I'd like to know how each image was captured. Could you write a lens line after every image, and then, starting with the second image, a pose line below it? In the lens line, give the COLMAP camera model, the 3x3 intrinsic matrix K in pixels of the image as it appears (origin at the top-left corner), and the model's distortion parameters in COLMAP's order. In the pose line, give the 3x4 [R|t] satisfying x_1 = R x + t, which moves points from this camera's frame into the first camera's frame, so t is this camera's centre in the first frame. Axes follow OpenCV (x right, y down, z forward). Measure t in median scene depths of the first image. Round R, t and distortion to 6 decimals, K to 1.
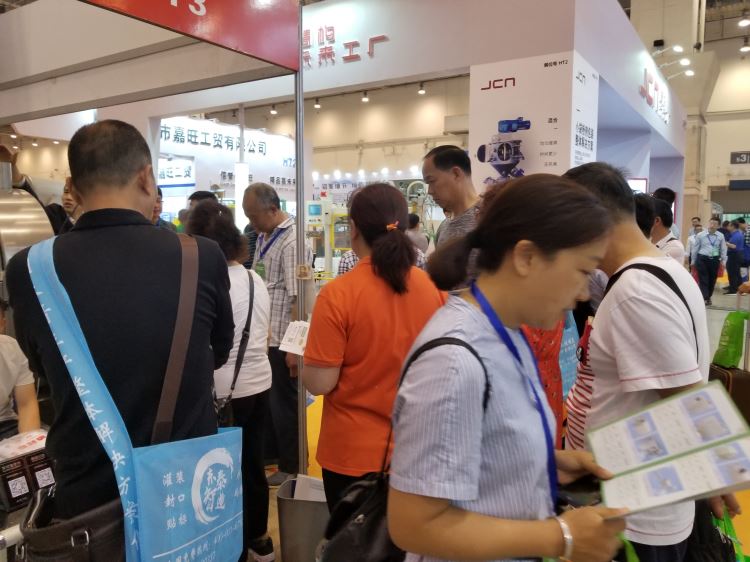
lens RADIAL K [[586.4, 0, 378.7], [0, 586.4, 274.9], [0, 0, 1]] dist [-0.003569, 0.015766]
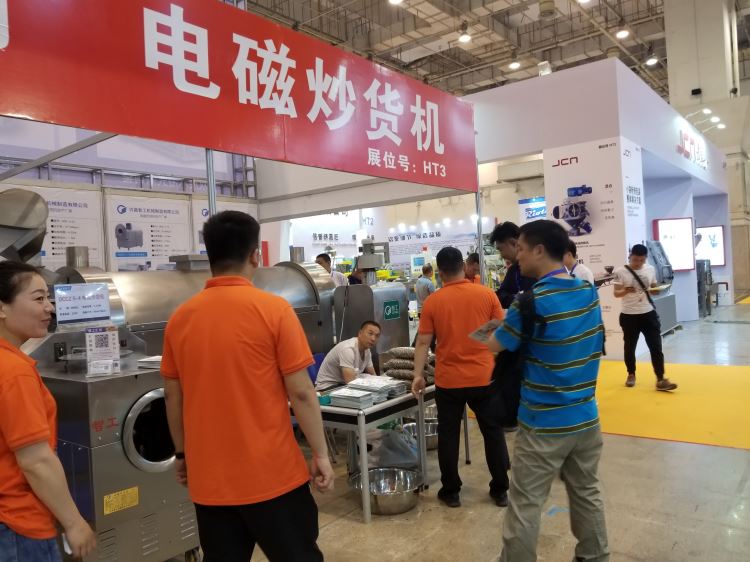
lens RADIAL K [[586.4, 0, 372.8], [0, 586.4, 283.5], [0, 0, 1]] dist [-0.003569, 0.015766]
pose [[0.993394, -0.061673, -0.096771, -0.086243], [0.054947, 0.995983, -0.070695, 0.020620], [0.100742, 0.064911, 0.992793, -0.262693]]
